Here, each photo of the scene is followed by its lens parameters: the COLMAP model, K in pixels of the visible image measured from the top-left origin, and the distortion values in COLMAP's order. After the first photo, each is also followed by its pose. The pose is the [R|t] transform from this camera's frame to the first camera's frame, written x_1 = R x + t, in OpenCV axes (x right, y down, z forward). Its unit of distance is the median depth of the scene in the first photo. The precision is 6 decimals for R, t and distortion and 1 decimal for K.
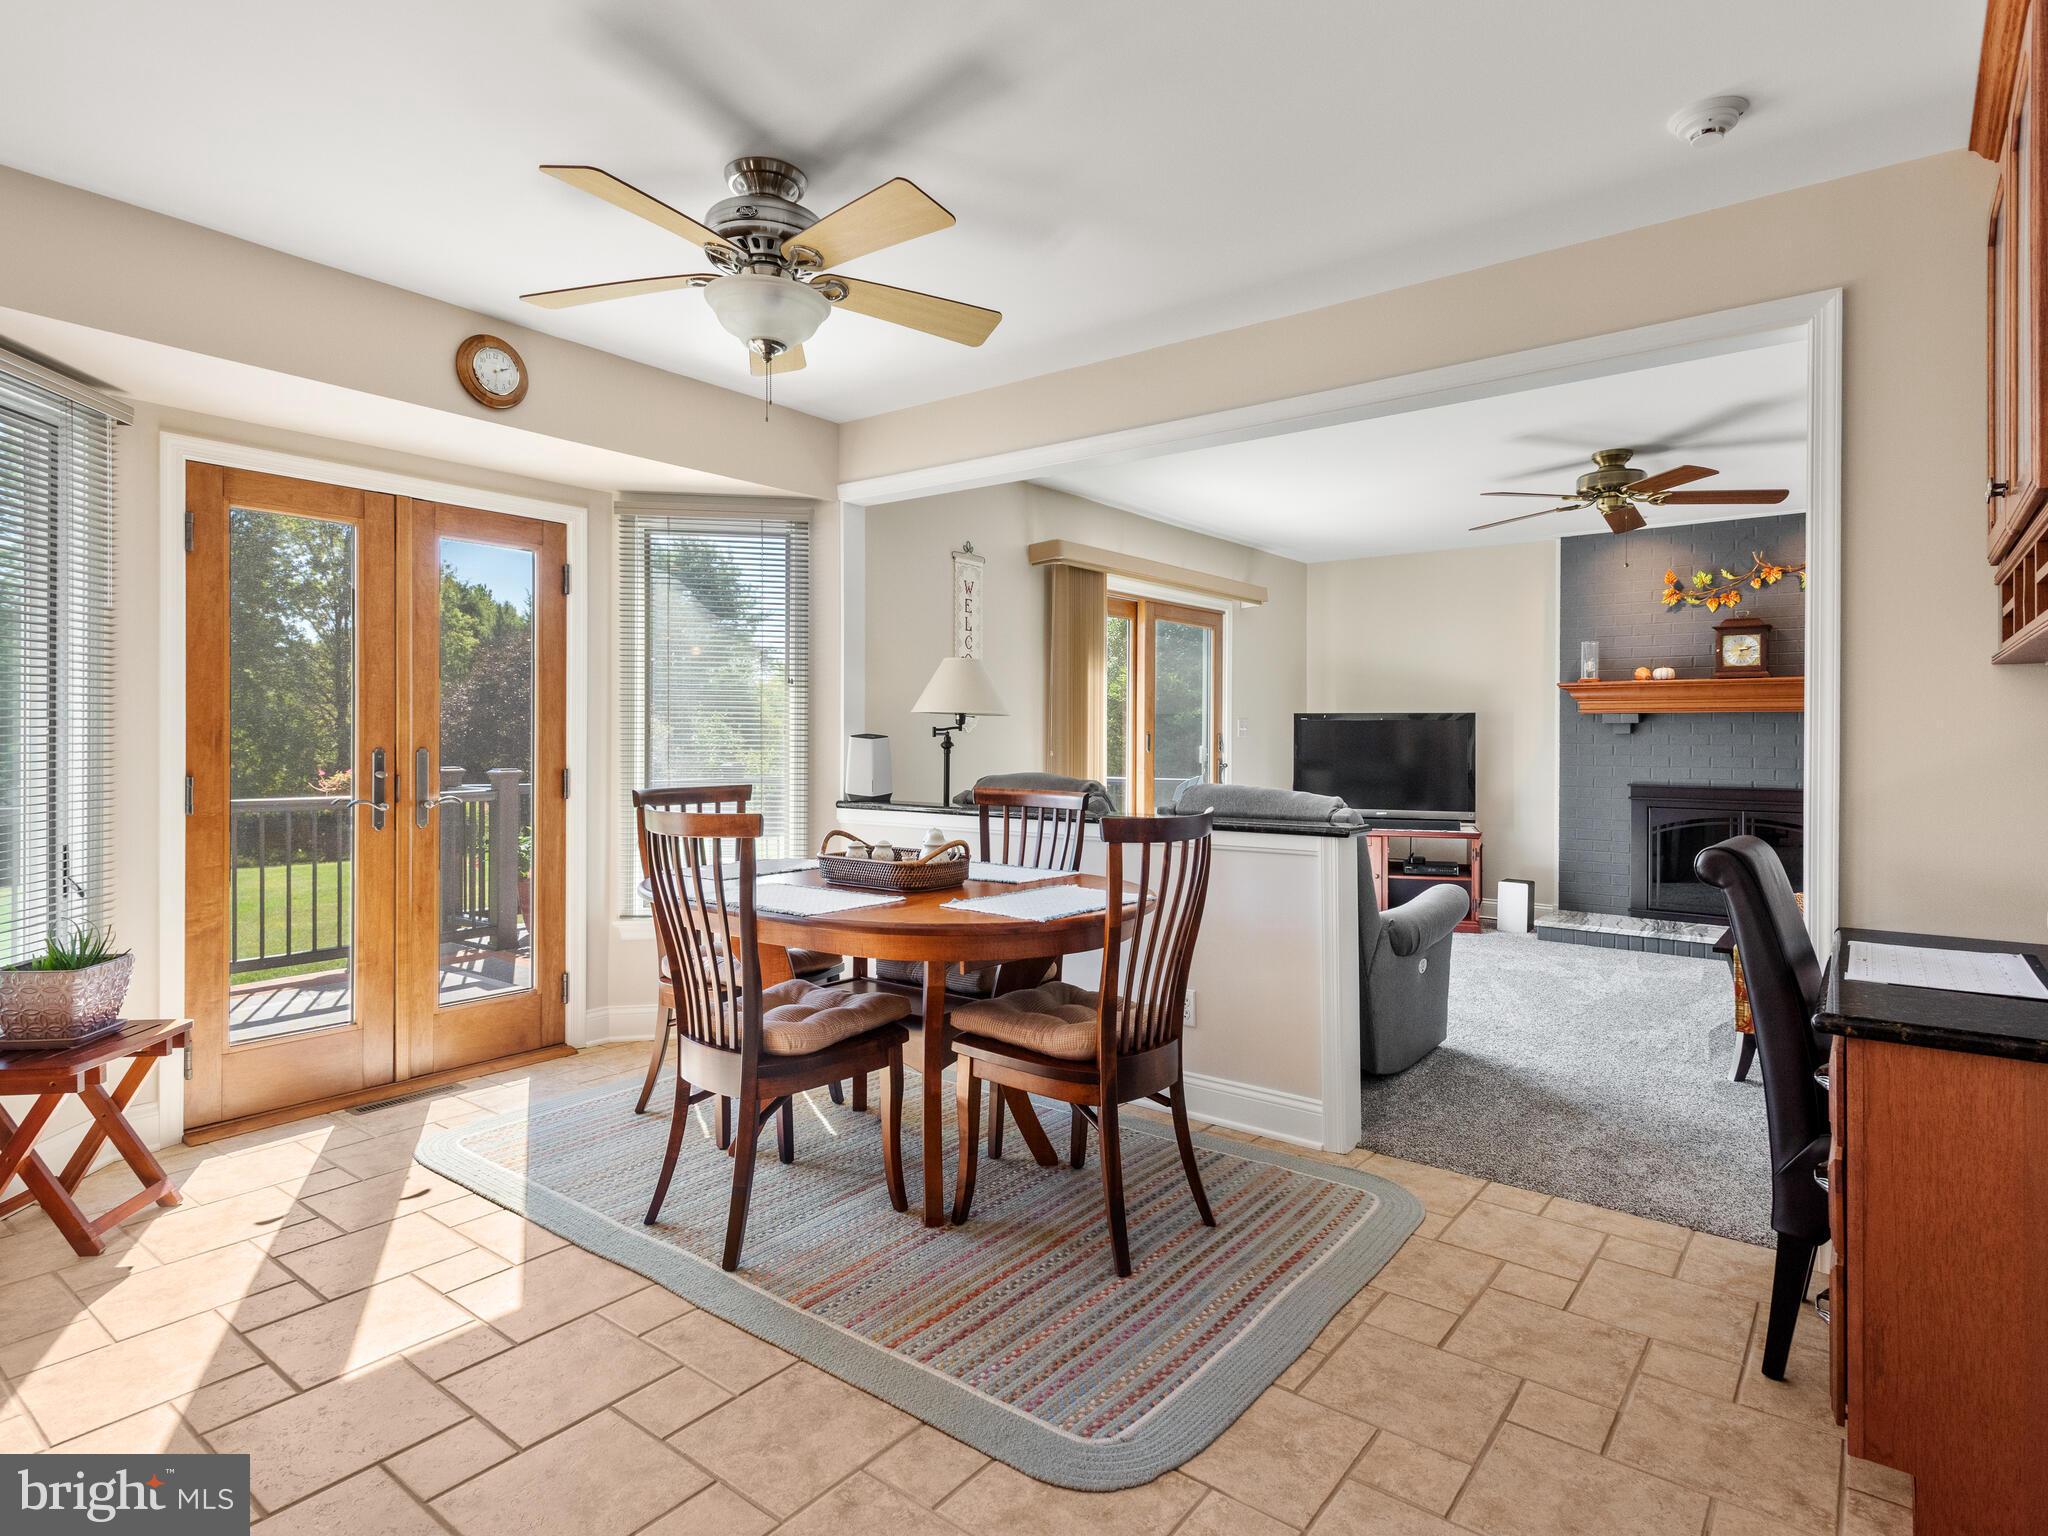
lens RADIAL K [[1104.4, 0, 1028.0], [0, 1104.4, 756.4], [0, 0, 1]] dist [0.015194, 0.000330]
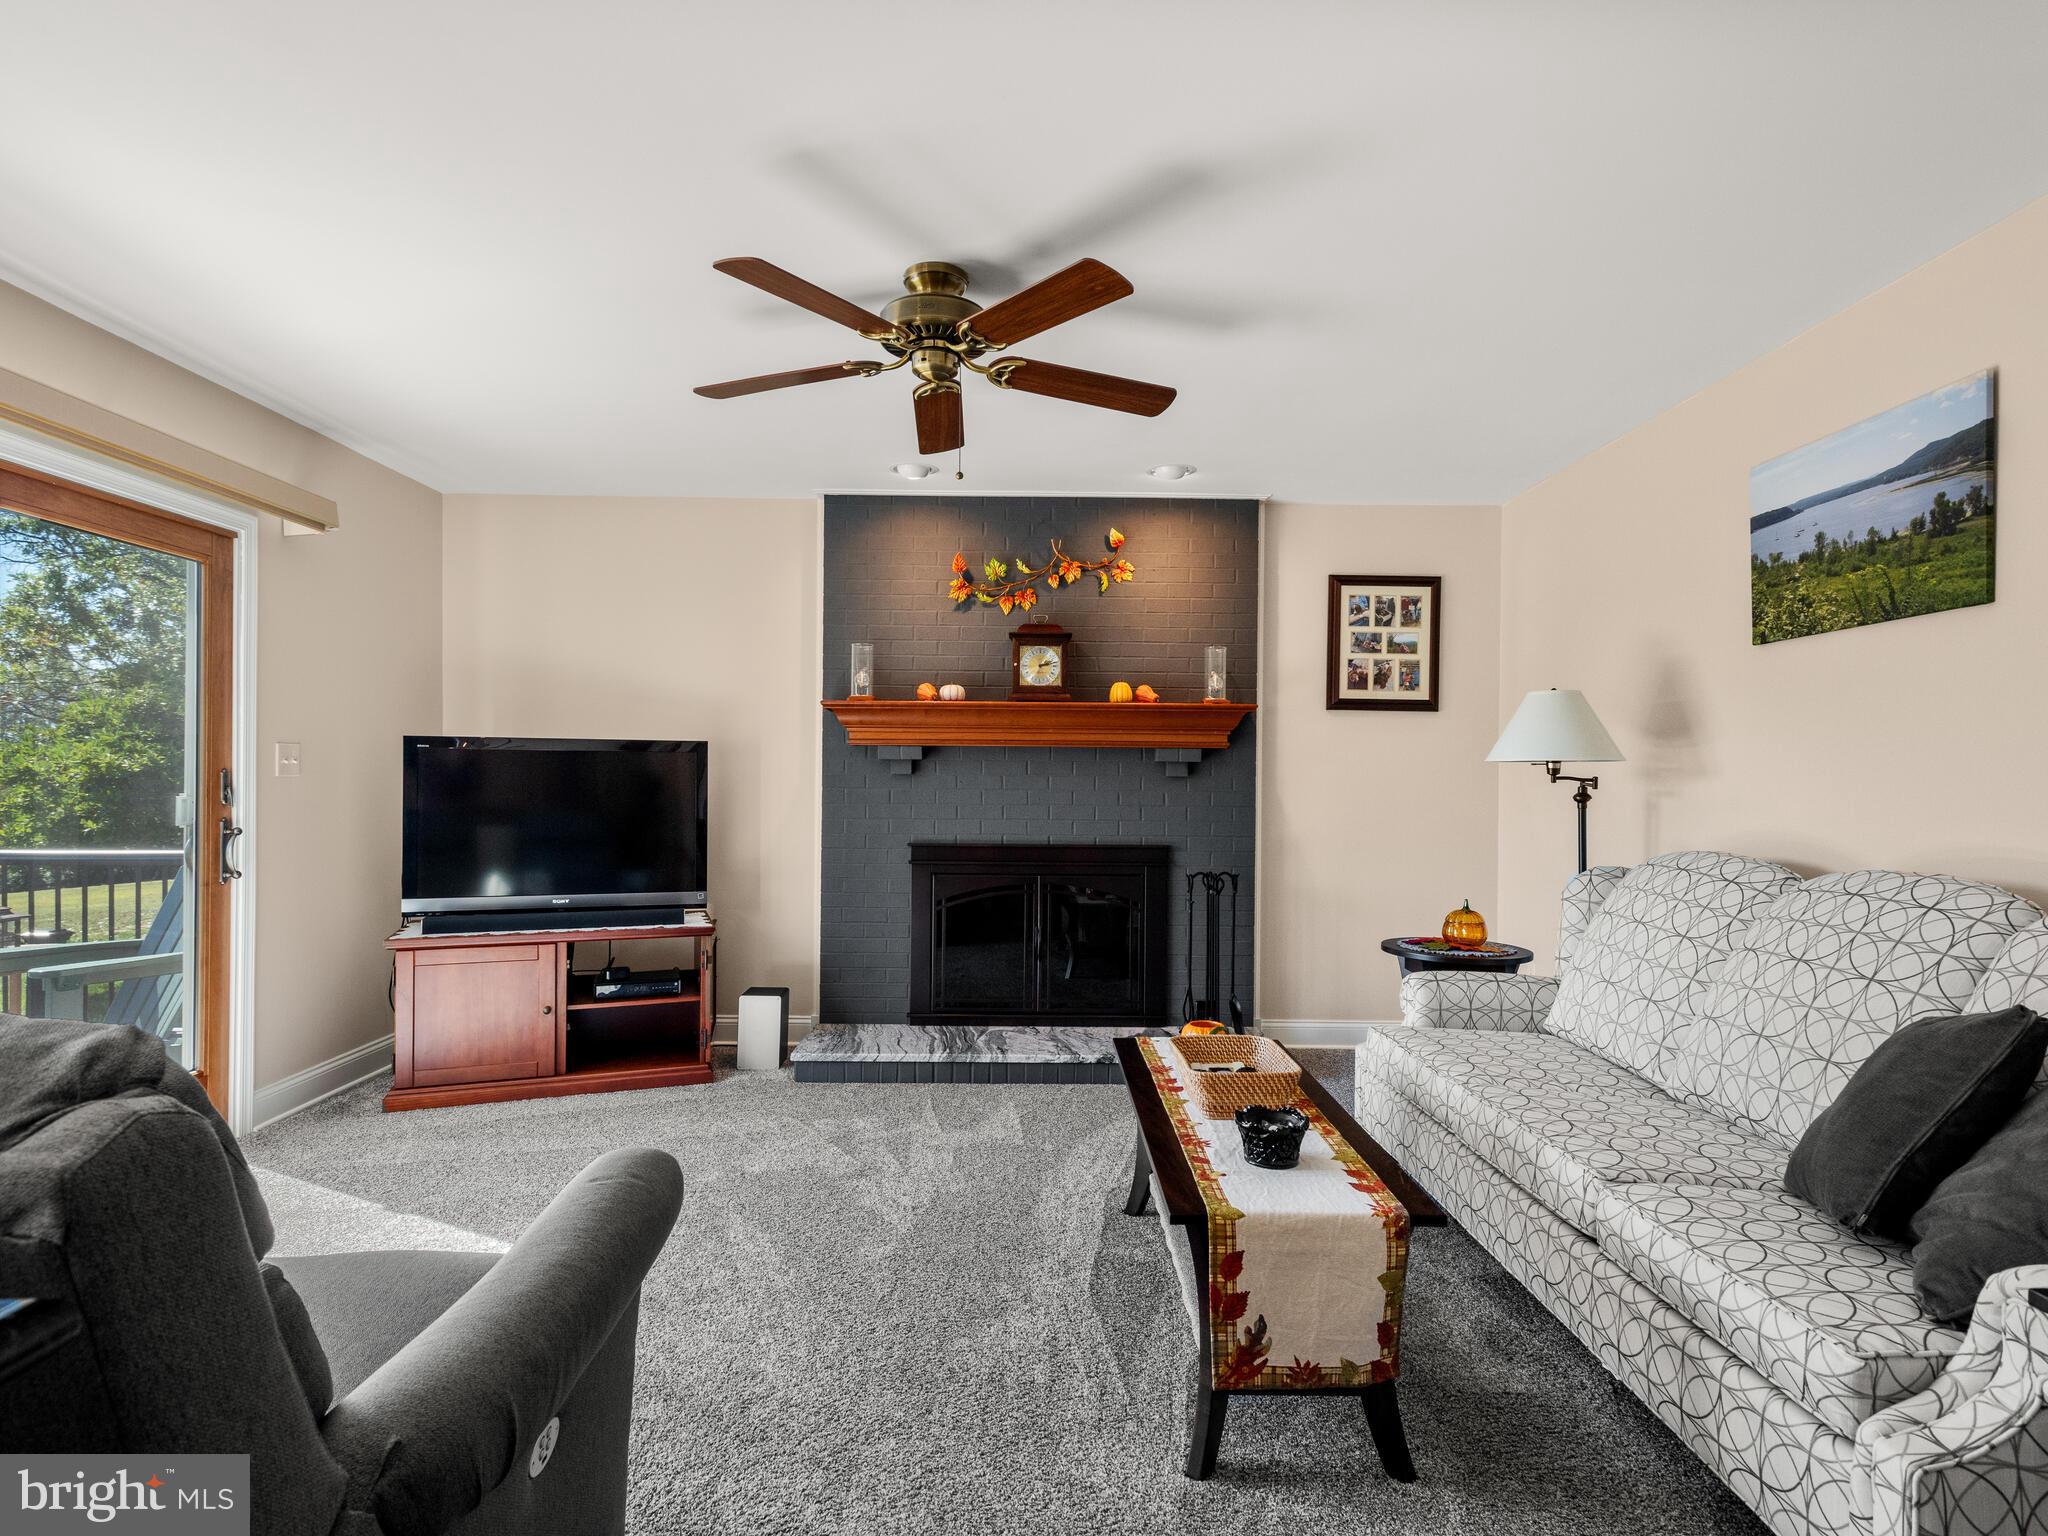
lens RADIAL K [[1104.4, 0, 1028.0], [0, 1104.4, 756.4], [0, 0, 1]] dist [0.015194, 0.000330]
pose [[0.788636, 0.013344, 0.614715, 0.160035], [0.007270, 0.999492, -0.031023, -0.009074], [-0.614817, 0.028935, 0.788139, 0.387602]]
